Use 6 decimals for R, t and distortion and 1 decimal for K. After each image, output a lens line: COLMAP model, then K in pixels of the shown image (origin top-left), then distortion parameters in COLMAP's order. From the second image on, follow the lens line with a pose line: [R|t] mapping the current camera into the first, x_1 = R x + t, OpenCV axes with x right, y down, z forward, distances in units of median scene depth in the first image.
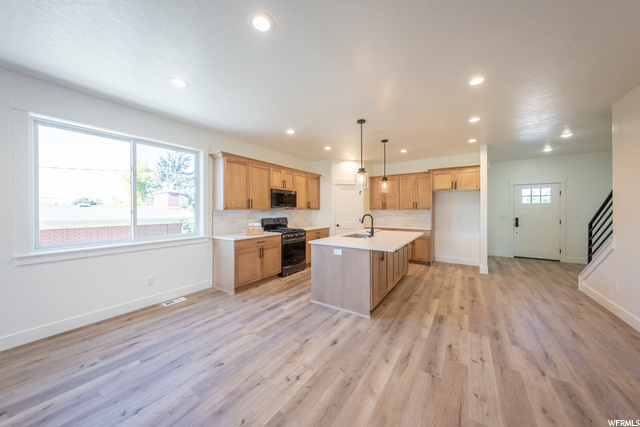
lens RADIAL K [[220.0, 0, 320.0], [0, 220.0, 213.5], [0, 0, 1]] dist [0.000037, 0.000046]
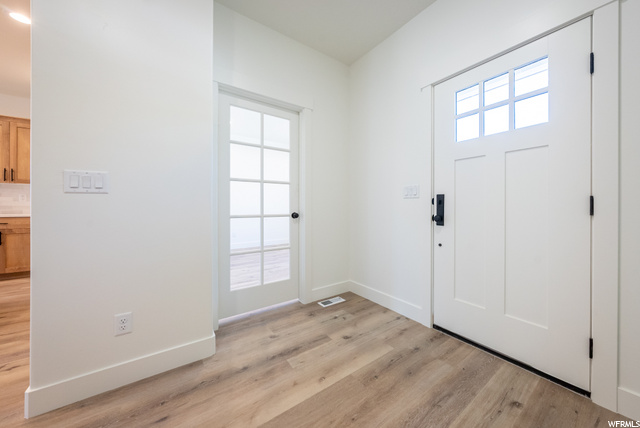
lens RADIAL K [[234.1, 0, 322.4], [0, 234.1, 203.1], [0, 0, 1]] dist [-0.001812, -0.000172]
pose [[0.939949, 0.004678, -0.341284, 1.326504], [-0.010525, 0.999828, -0.015282, 0.058220], [0.341154, 0.017956, 0.939836, 1.012945]]
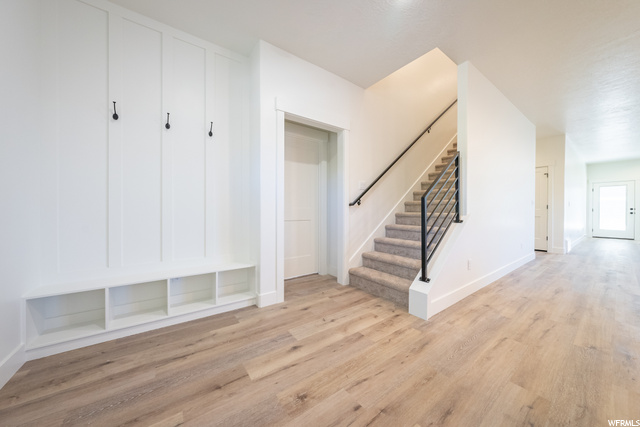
lens RADIAL K [[220.0, 0, 320.0], [0, 220.0, 213.5], [0, 0, 1]] dist [0.000037, 0.000046]
pose [[-0.937633, 0.007196, 0.347553, 1.144044], [0.011732, 0.999871, 0.010949, 0.067500], [-0.347429, 0.014343, -0.937596, 1.487286]]
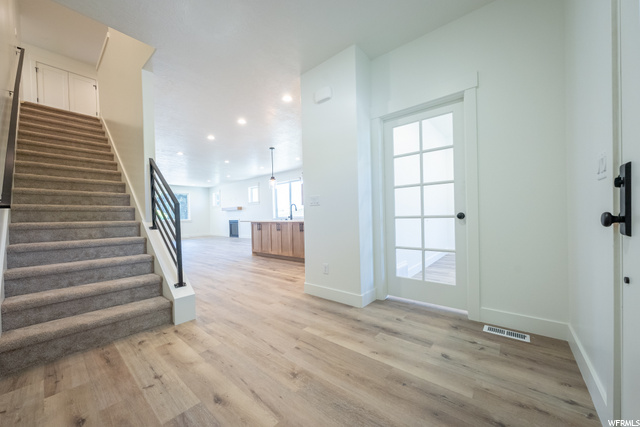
lens RADIAL K [[231.0, 0, 320.0], [0, 231.0, 213.5], [0, 0, 1]] dist [0.000234, 0.000072]
pose [[-0.104884, 0.000843, -0.994484, 1.627095], [0.020233, 0.999794, -0.001286, 0.069344], [0.994279, -0.020257, -0.104879, 1.301391]]
